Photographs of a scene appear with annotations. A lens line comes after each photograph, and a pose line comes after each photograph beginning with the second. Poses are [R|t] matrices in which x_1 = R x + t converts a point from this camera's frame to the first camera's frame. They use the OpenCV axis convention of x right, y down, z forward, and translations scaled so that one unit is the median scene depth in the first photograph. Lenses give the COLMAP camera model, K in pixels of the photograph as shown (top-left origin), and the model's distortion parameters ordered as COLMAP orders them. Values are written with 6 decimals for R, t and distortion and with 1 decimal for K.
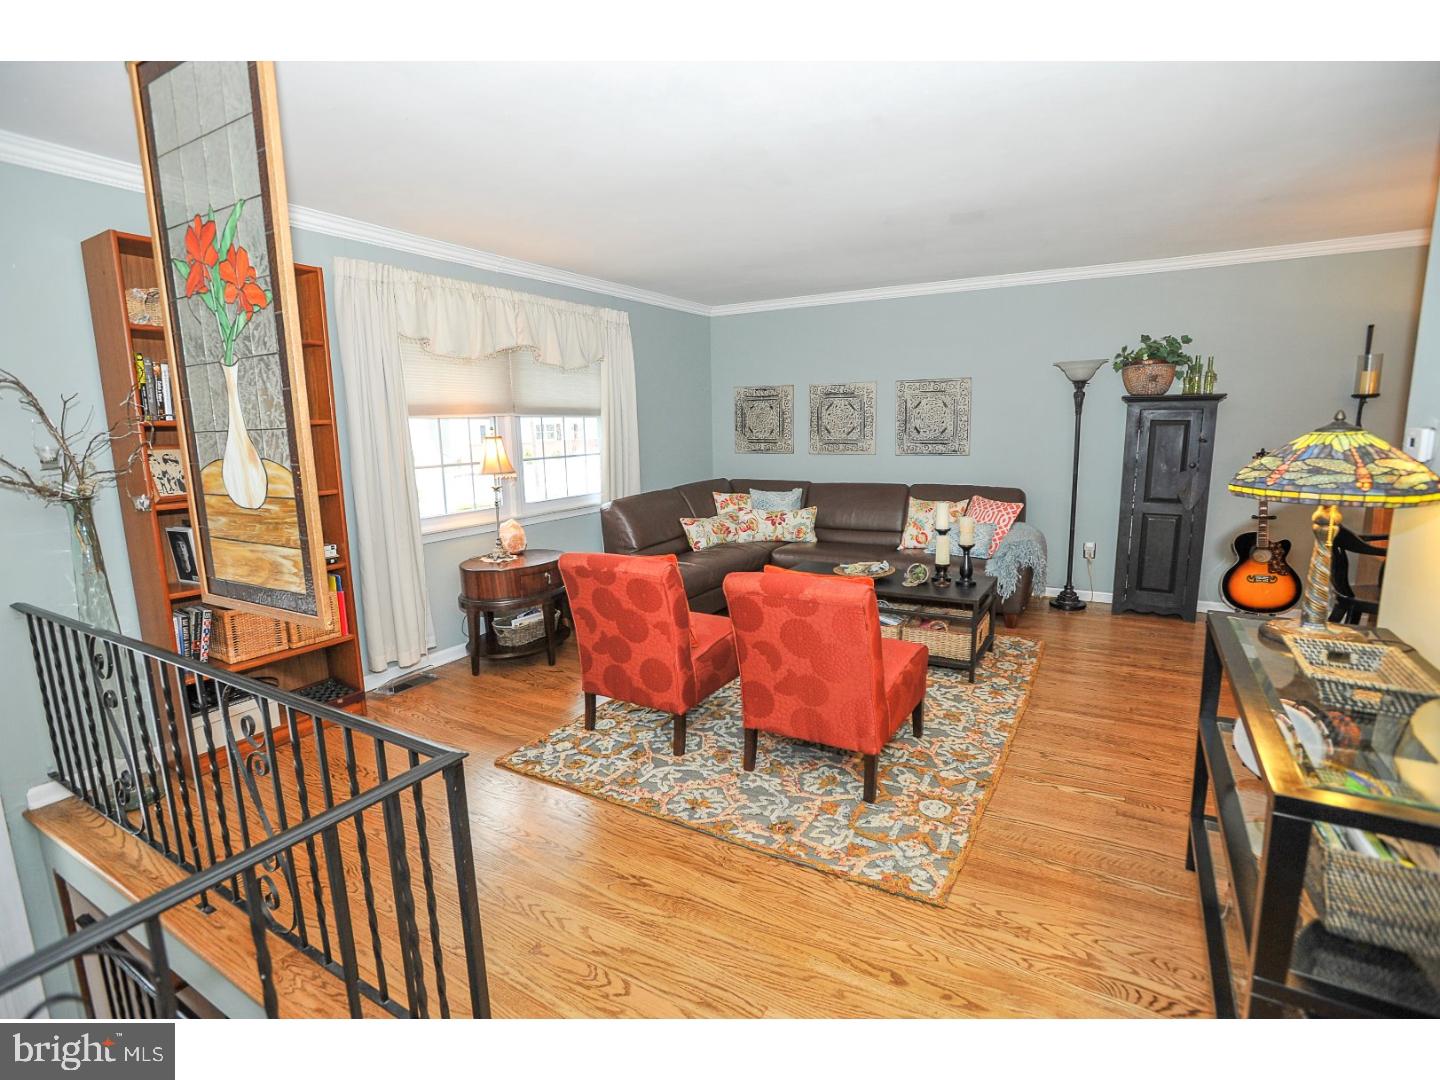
lens RADIAL K [[707.7, 0, 720.0], [0, 707.7, 540.0], [0, 0, 1]] dist [-0.018675, 0.001065]
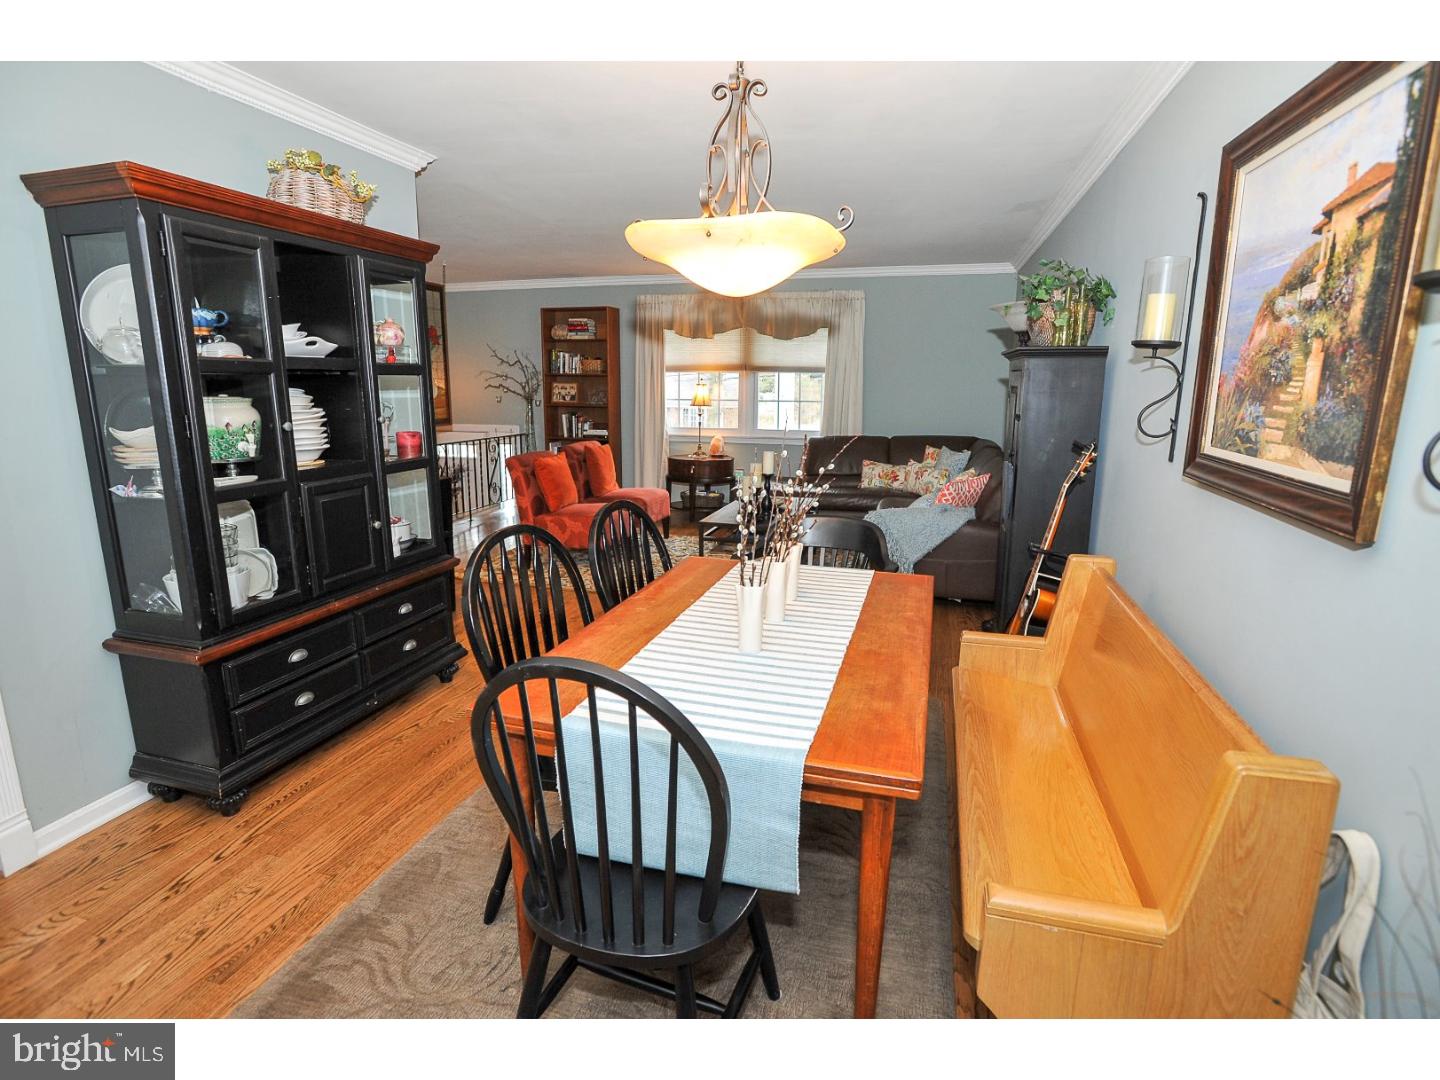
lens RADIAL K [[707.7, 0, 720.0], [0, 707.7, 540.0], [0, 0, 1]] dist [-0.018675, 0.001065]
pose [[0.244570, 0.230981, -0.941718, 1.274115], [-0.178239, 0.965372, 0.190493, -0.098727], [0.953109, 0.121262, 0.277271, 0.522244]]
